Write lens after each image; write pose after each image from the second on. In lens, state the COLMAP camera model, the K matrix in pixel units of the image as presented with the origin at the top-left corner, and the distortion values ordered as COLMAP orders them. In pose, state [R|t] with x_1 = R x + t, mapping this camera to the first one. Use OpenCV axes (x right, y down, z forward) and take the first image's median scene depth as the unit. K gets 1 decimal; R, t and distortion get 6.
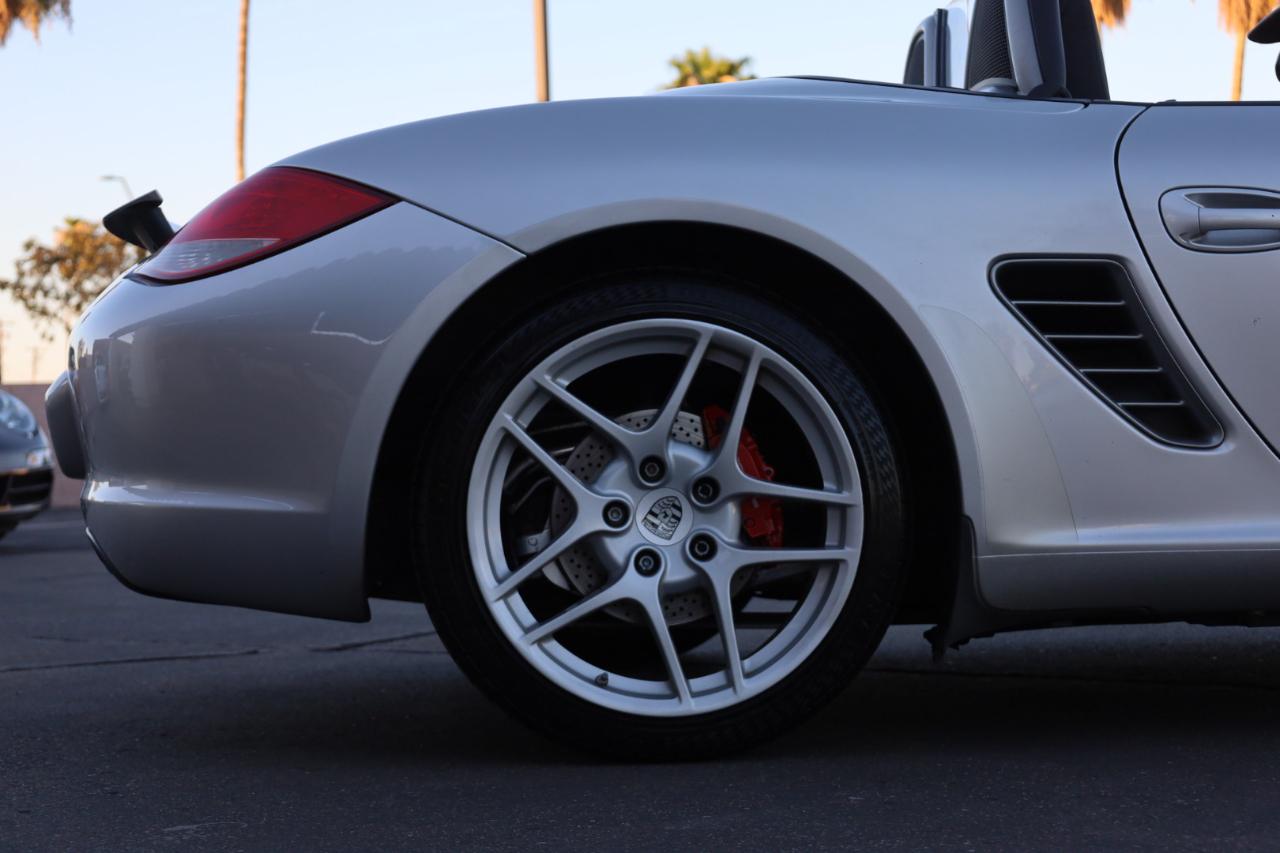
lens RADIAL K [[2247.0, 0, 640.0], [0, 2247.0, 426.5], [0, 0, 1]] dist [-0.009080, -0.066466]
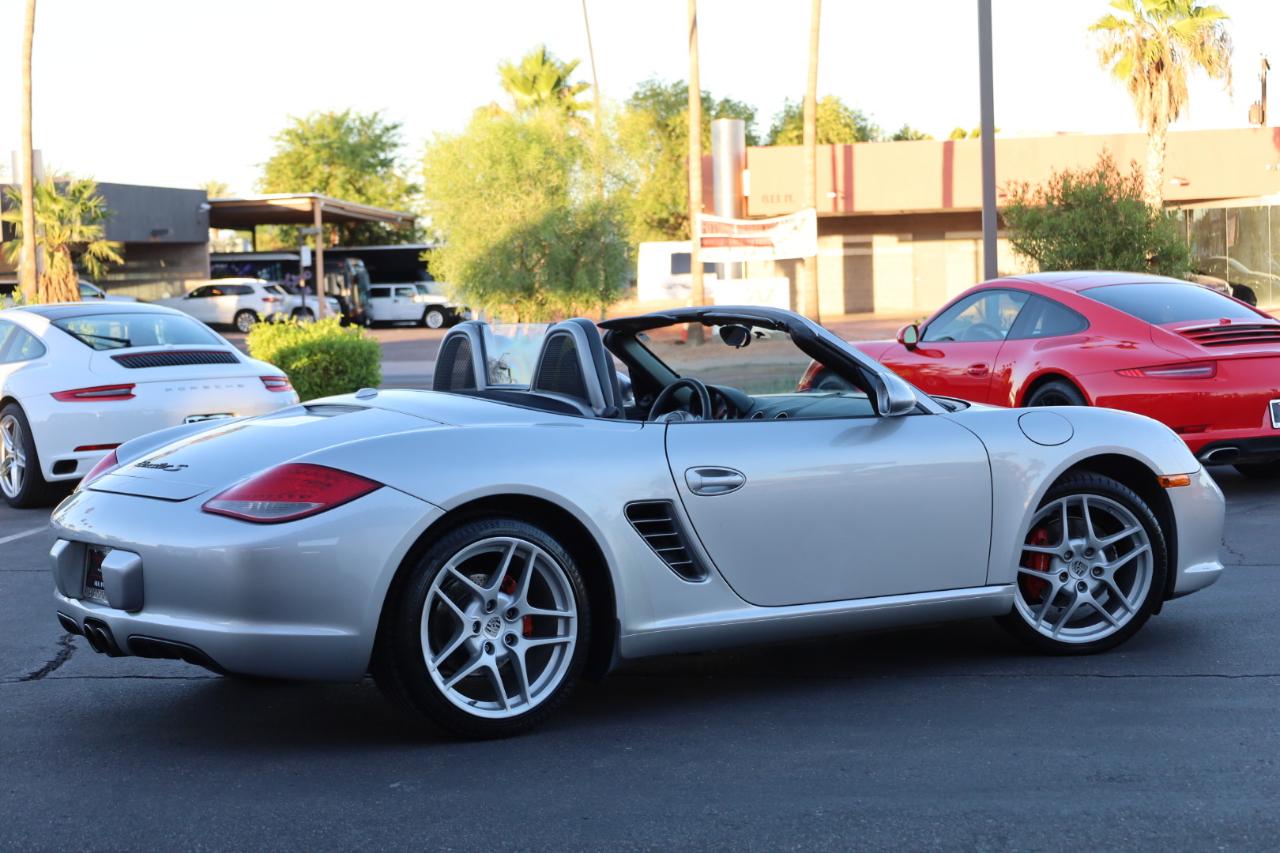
lens RADIAL K [[2247.0, 0, 640.0], [0, 2247.0, 426.5], [0, 0, 1]] dist [-0.009080, -0.066466]
pose [[0.862442, -0.016764, 0.505878, -0.971553], [-0.008674, 0.998815, 0.047887, -0.260753], [-0.506081, -0.045687, 0.861275, -0.946982]]
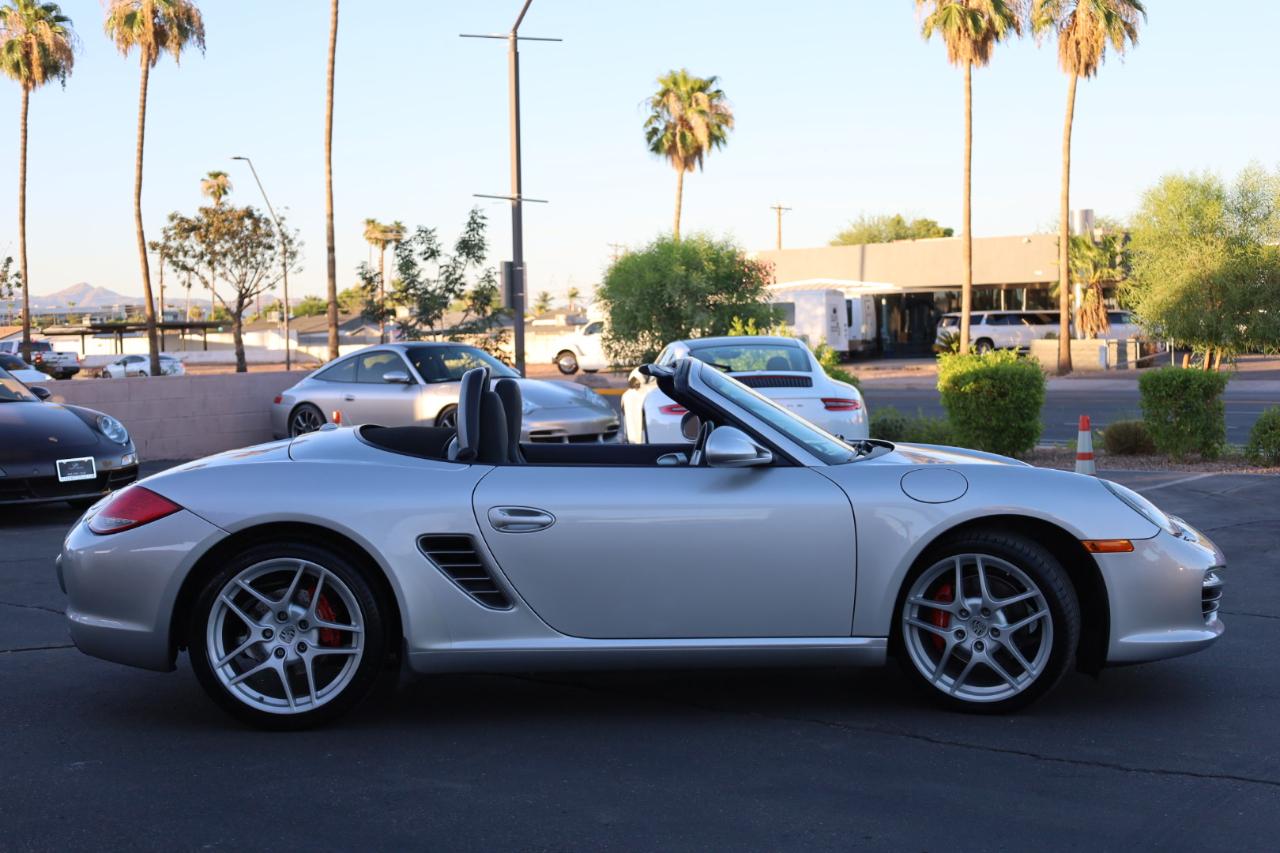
lens RADIAL K [[1729.3, 0, 686.3], [0, 1729.3, 430.7], [0, 0, 1]] dist [-0.007990, -0.014974]
pose [[0.999726, 0.019154, 0.013450, 0.431237], [-0.019934, 0.997974, 0.060427, -0.317154], [-0.012265, -0.060678, 0.998082, -0.940884]]
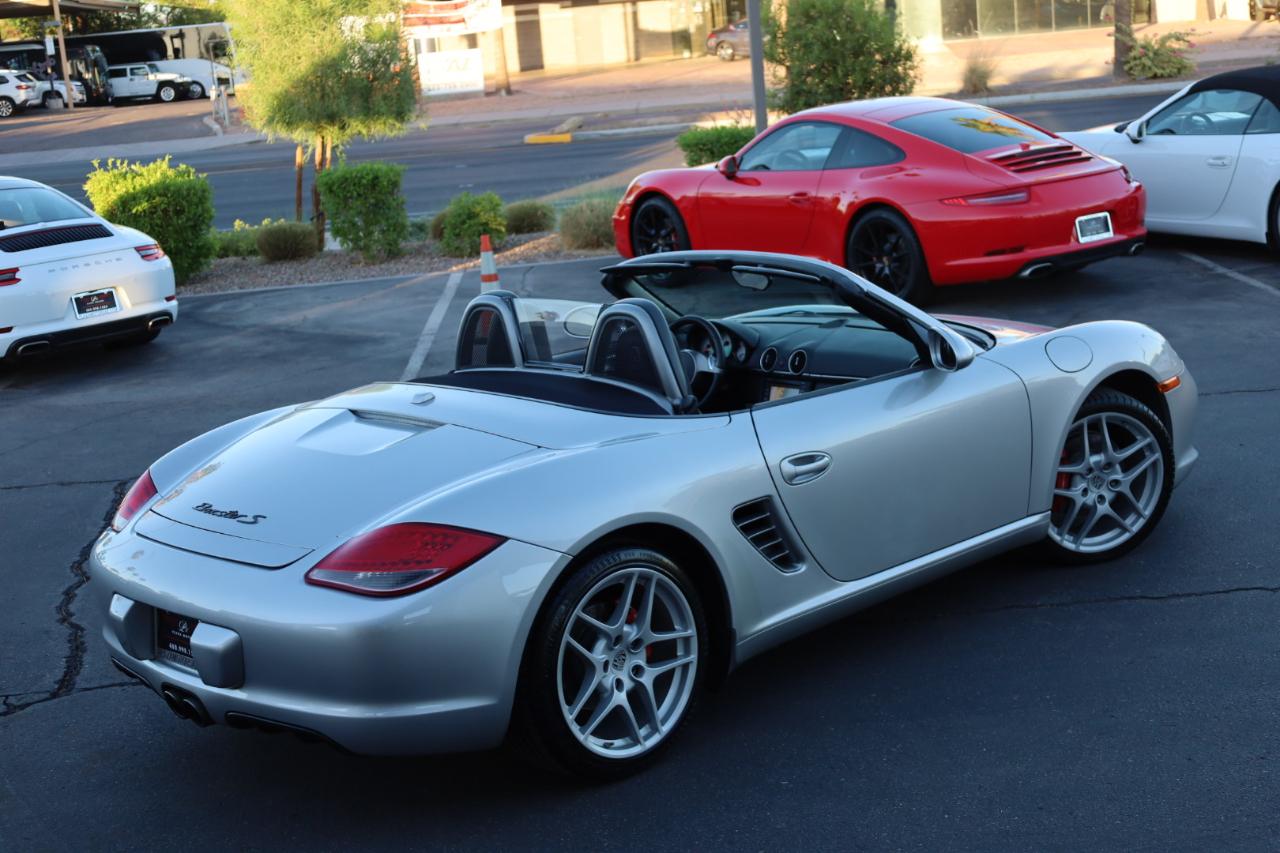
lens RADIAL K [[1812.8, 0, 640.0], [0, 1812.8, 426.5], [0, 0, 1]] dist [-0.003513, 0.017493]
pose [[0.766933, -0.164396, 0.620312, -0.980394], [0.050153, 0.979028, 0.197457, -0.502491], [-0.639764, -0.120326, 0.759094, -0.255969]]
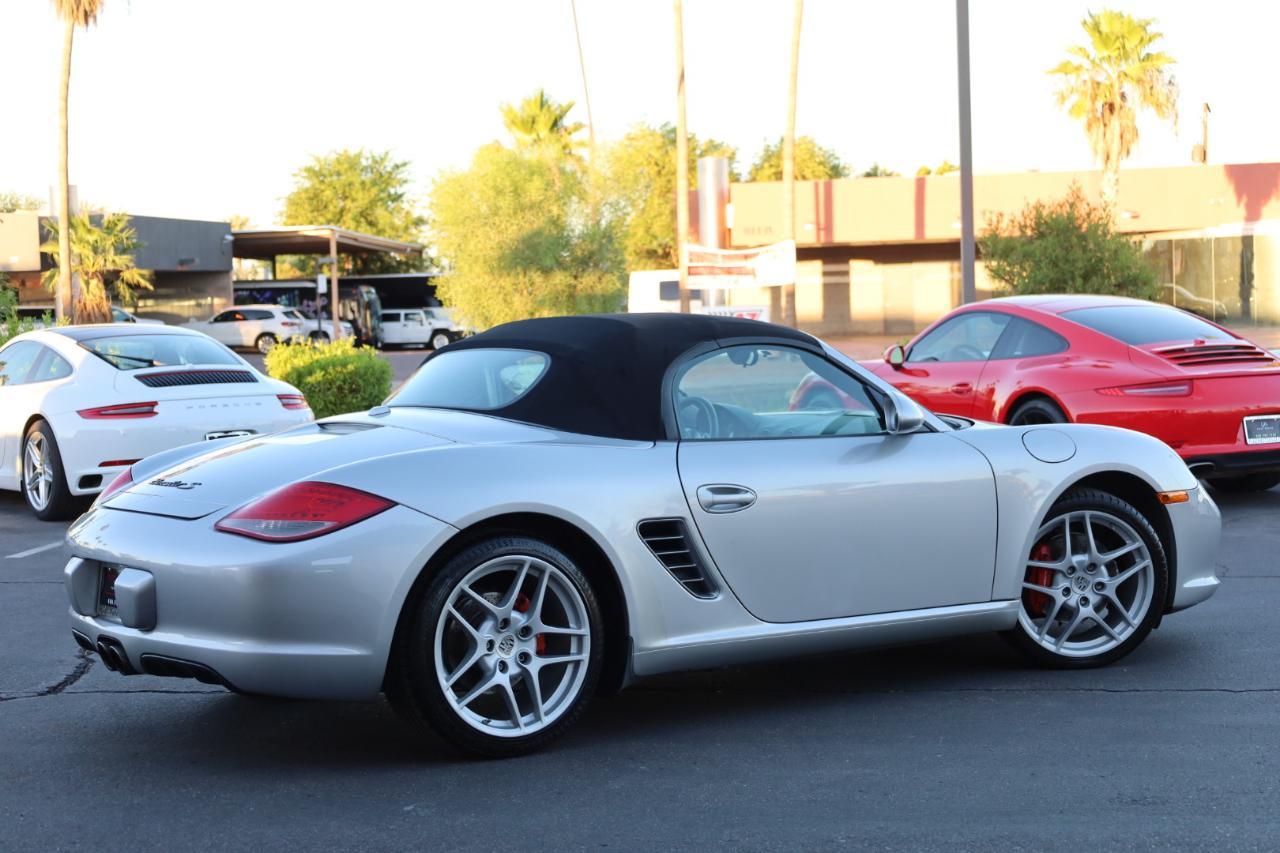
lens RADIAL K [[2070.7, 0, 640.0], [0, 2070.7, 426.5], [0, 0, 1]] dist [-0.023410, -0.003797]
pose [[0.859978, -0.013337, 0.510158, -0.904755], [-0.008733, 0.999127, 0.040841, -0.255991], [-0.510257, -0.039578, 0.859111, -0.787958]]
